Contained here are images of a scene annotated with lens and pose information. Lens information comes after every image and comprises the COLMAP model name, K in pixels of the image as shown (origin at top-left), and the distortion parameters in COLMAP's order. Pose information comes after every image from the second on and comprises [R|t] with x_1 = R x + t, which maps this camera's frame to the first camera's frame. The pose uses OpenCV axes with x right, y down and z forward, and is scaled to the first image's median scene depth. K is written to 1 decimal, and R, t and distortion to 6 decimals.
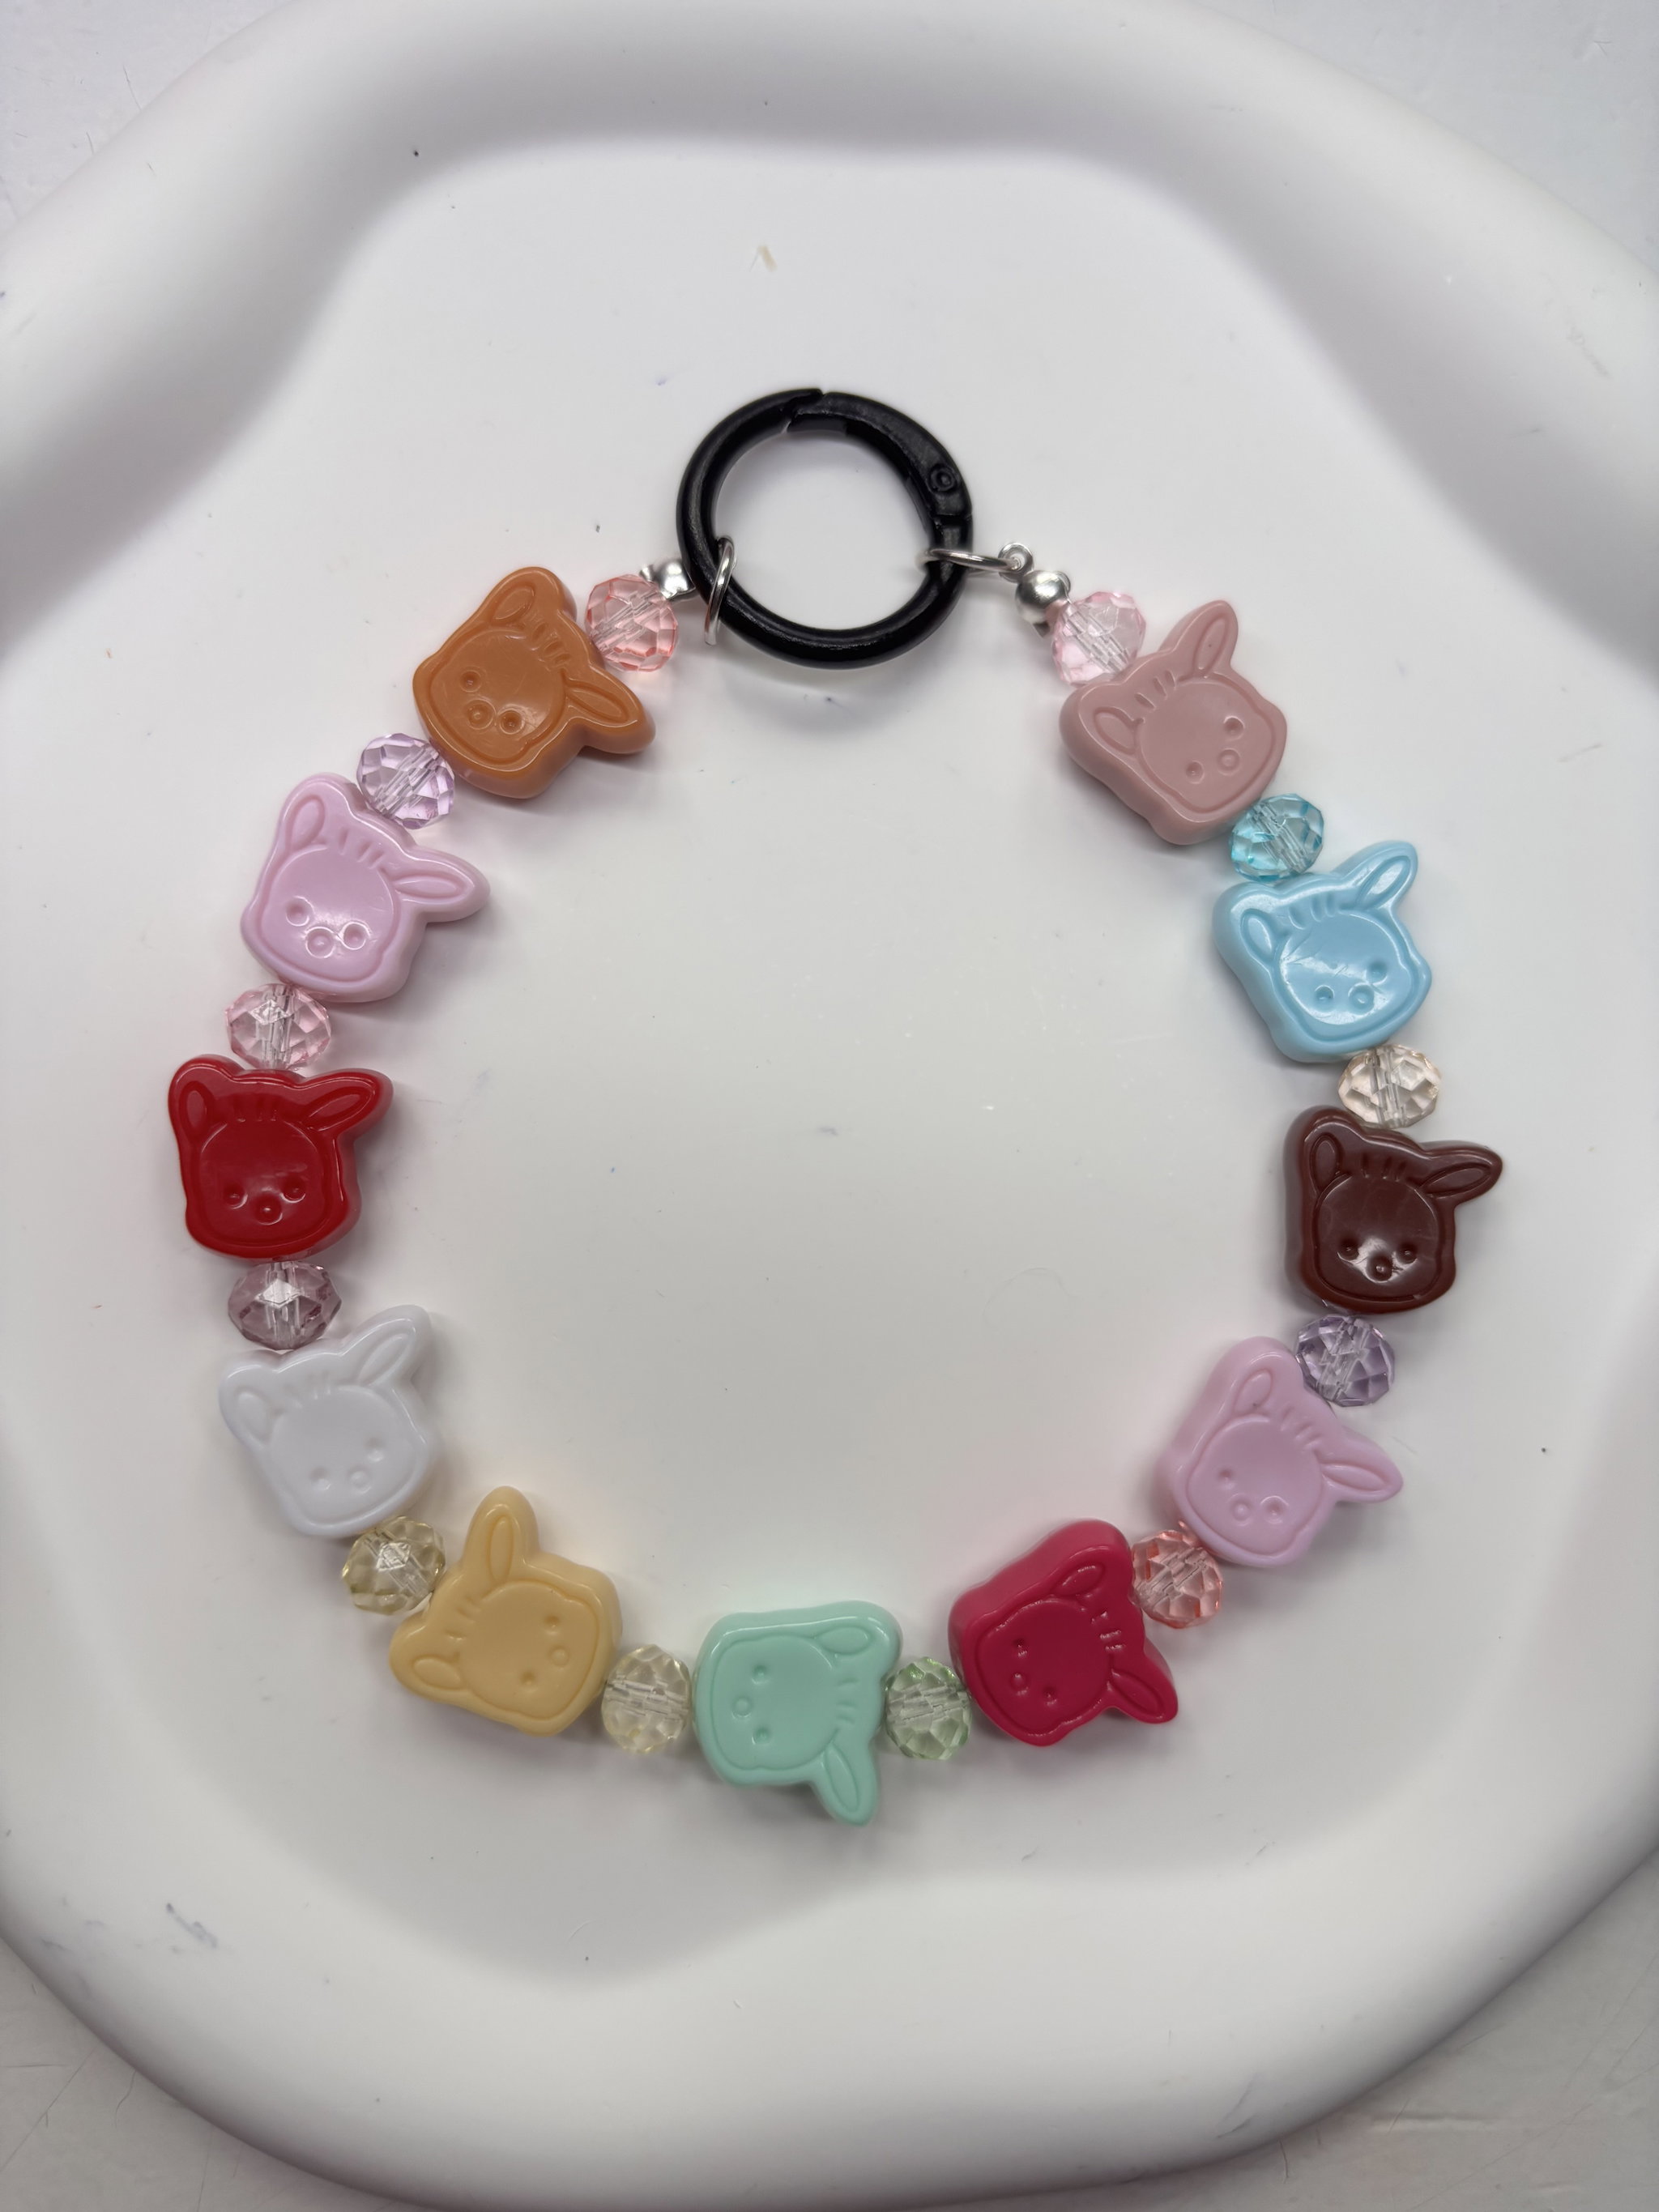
lens RADIAL K [[1703.1, 0, 831.6], [0, 1703.1, 1102.5], [0, 0, 1]] dist [-0.001872, -0.042629]
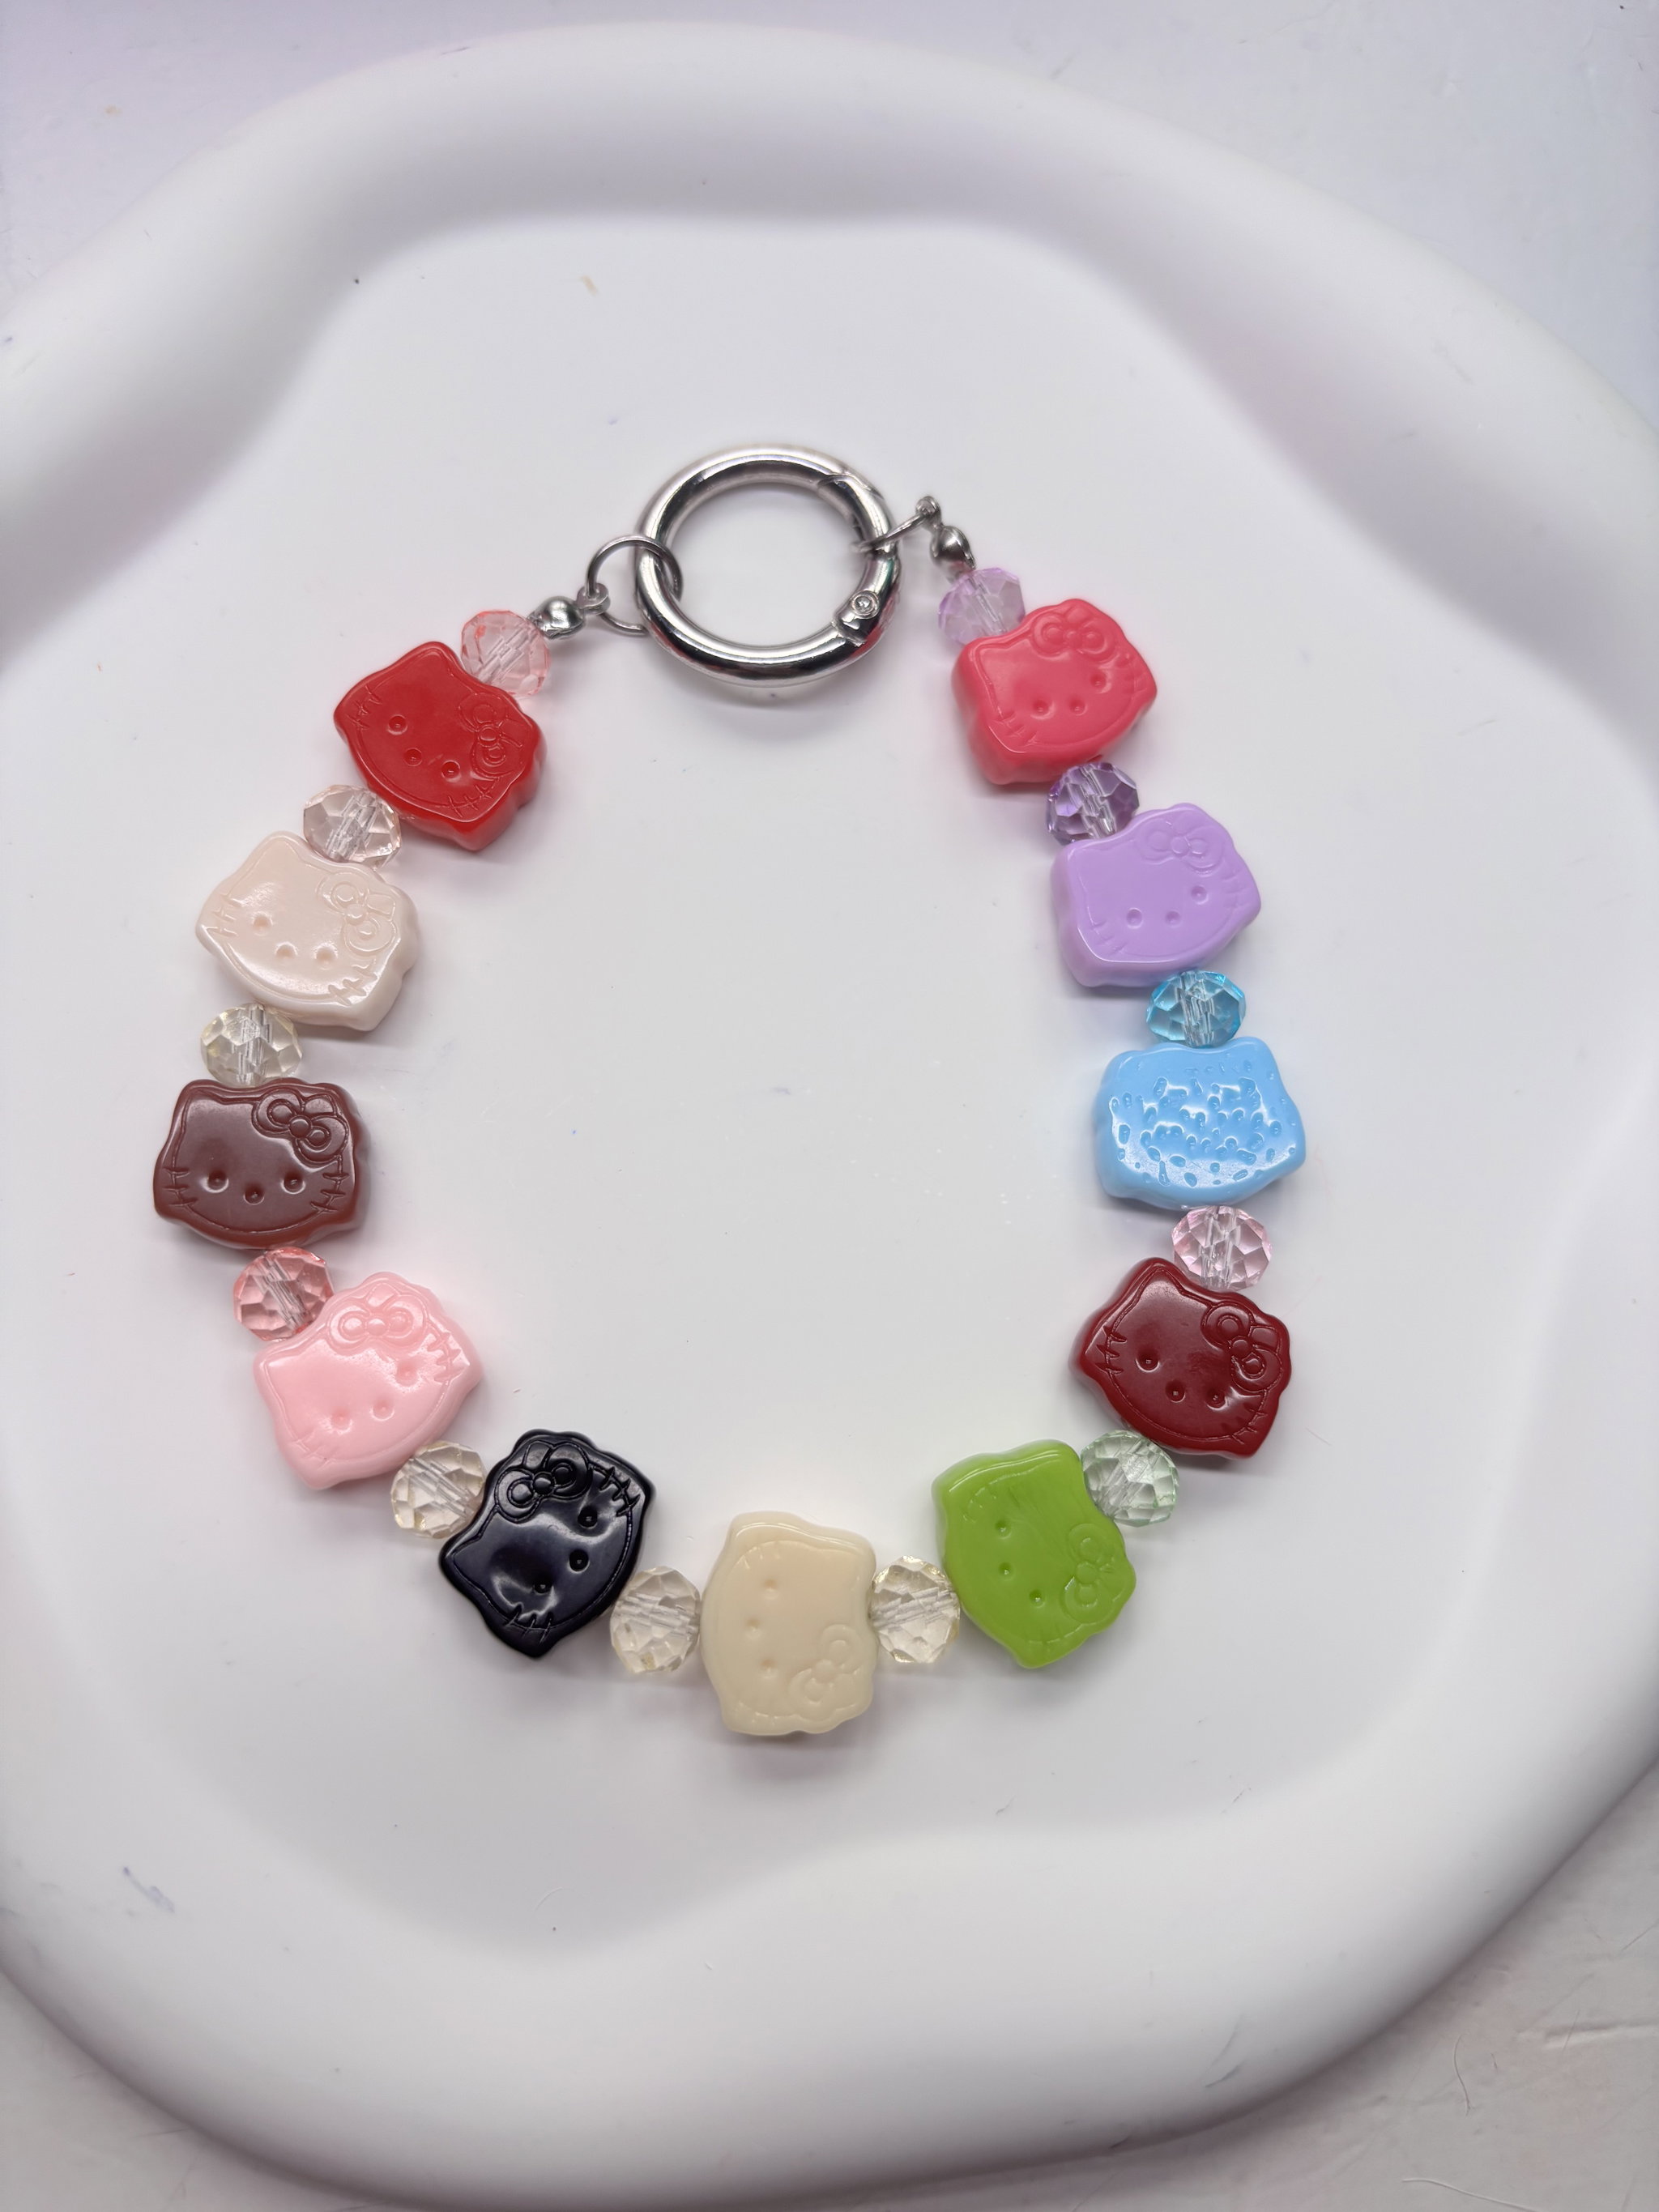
lens RADIAL K [[1703.1, 0, 827.4], [0, 1703.1, 1112.2], [0, 0, 1]] dist [-0.001872, -0.042629]
pose [[0.999578, -0.026460, 0.011979, 0.013419], [0.027778, 0.991361, -0.128183, 0.165921], [-0.008484, 0.128462, 0.991678, -0.029305]]
